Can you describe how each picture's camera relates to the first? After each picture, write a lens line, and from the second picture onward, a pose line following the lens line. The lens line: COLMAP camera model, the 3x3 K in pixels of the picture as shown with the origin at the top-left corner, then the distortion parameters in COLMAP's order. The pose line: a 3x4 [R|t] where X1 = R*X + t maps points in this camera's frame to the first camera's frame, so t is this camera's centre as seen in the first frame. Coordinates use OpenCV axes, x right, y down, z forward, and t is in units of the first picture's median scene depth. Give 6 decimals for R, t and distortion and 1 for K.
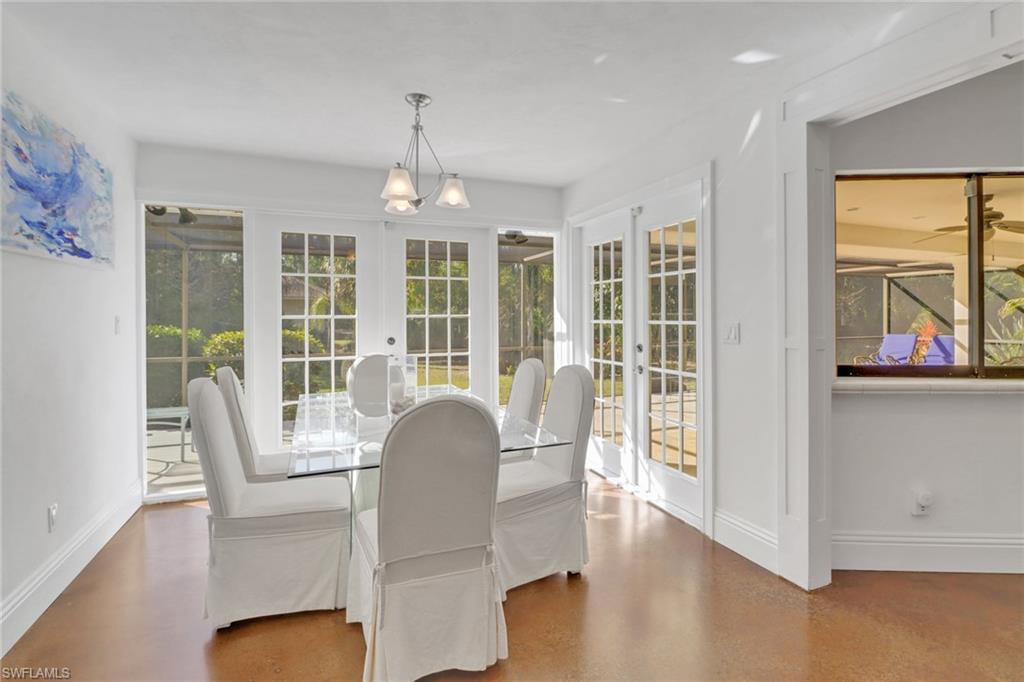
lens RADIAL K [[480.5, 0, 508.6], [0, 480.5, 319.1], [0, 0, 1]] dist [0.000617, -0.014894]
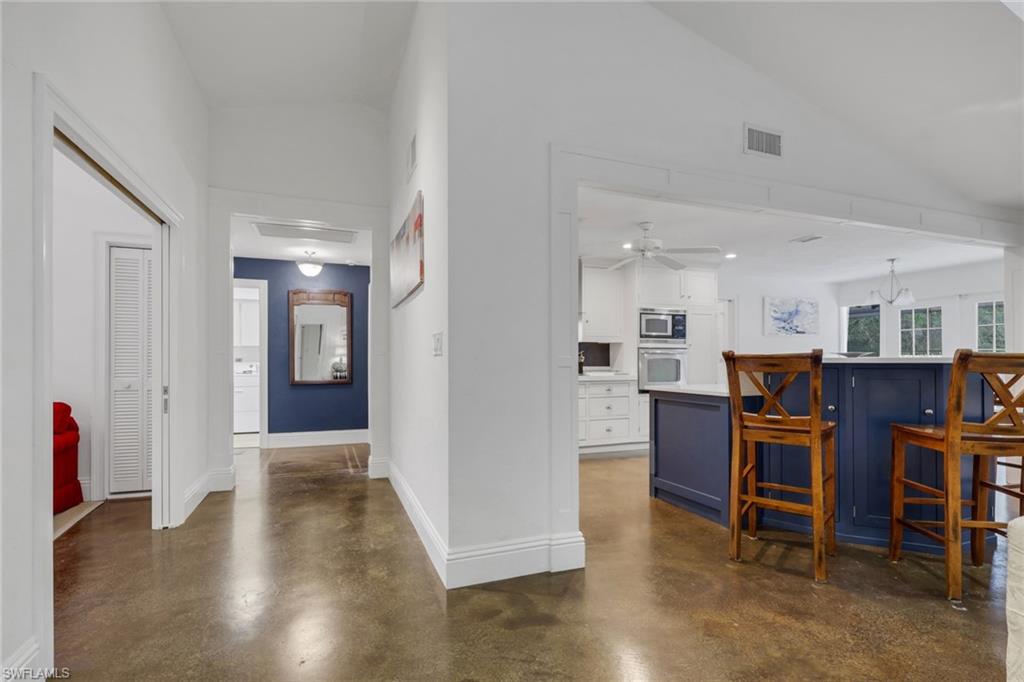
lens RADIAL K [[482.8, 0, 513.7], [0, 482.8, 362.2], [0, 0, 1]] dist [0.003339, 0.000947]
pose [[-0.012408, 0.003968, -0.999915, 2.288367], [-0.002751, 0.999988, 0.004003, 0.054895], [0.999919, 0.002800, -0.012397, -0.874560]]
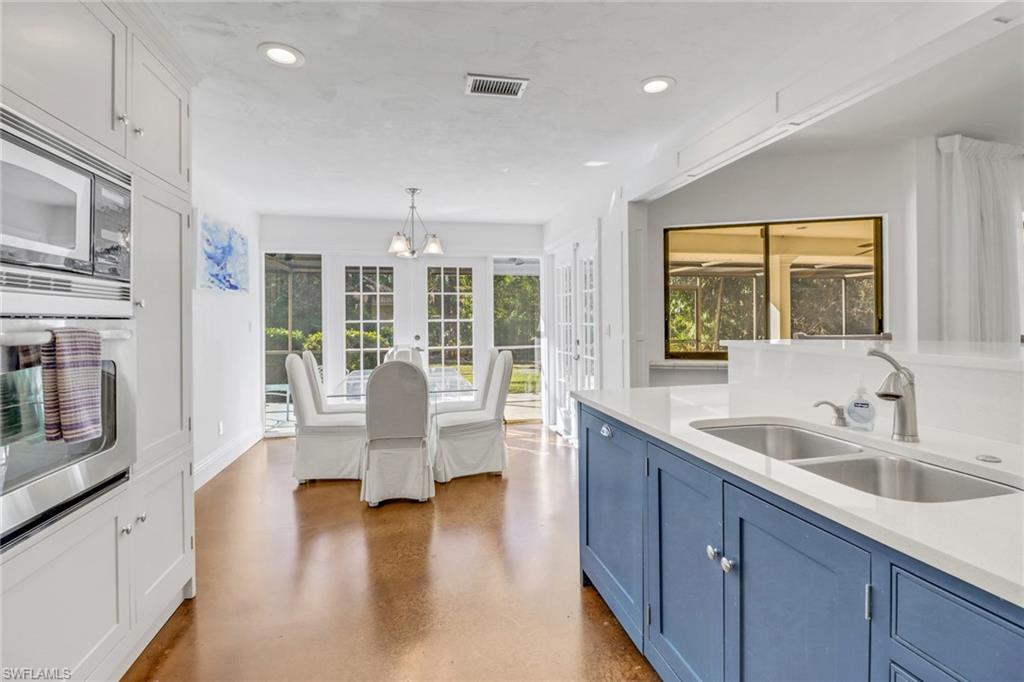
lens RADIAL K [[480.5, 0, 508.6], [0, 480.5, 319.1], [0, 0, 1]] dist [0.000617, -0.014894]
pose [[0.984688, -0.005535, -0.174236, 0.423871], [0.004506, 0.999970, -0.006300, -0.000527], [0.174266, 0.005418, 0.984684, -0.577112]]
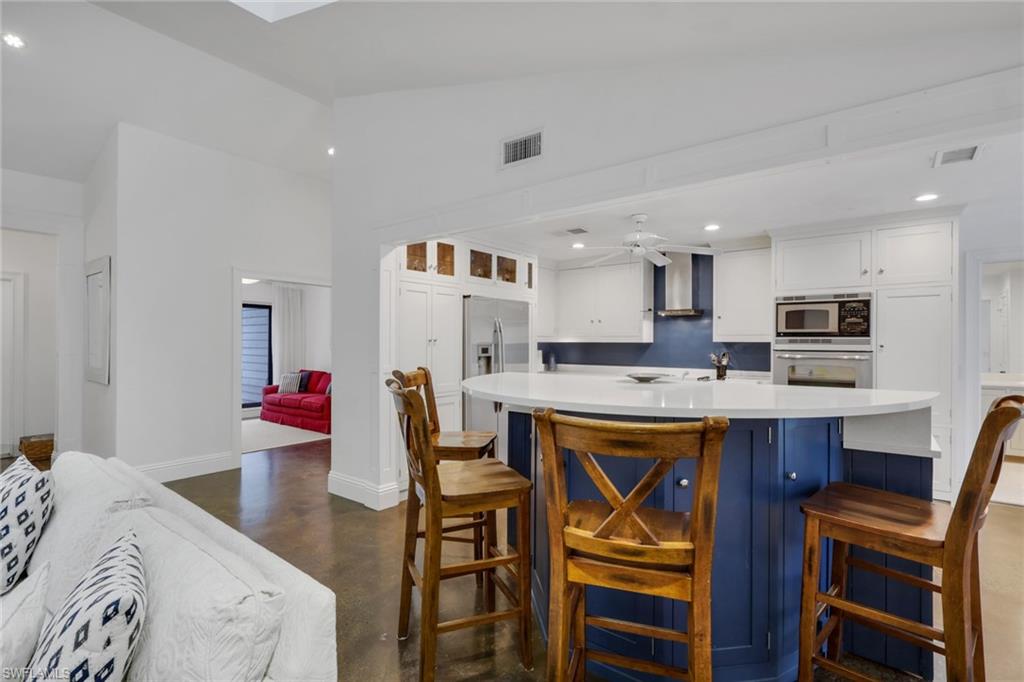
lens RADIAL K [[487.5, 0, 512.0], [0, 487.5, 341.0], [0, 0, 1]] dist [-0.004166, 0.000039]
pose [[-0.867149, -0.006389, -0.498008, 1.644149], [-0.008103, 0.999966, 0.001279, -0.036409], [0.497983, 0.005144, -0.867172, 0.795435]]
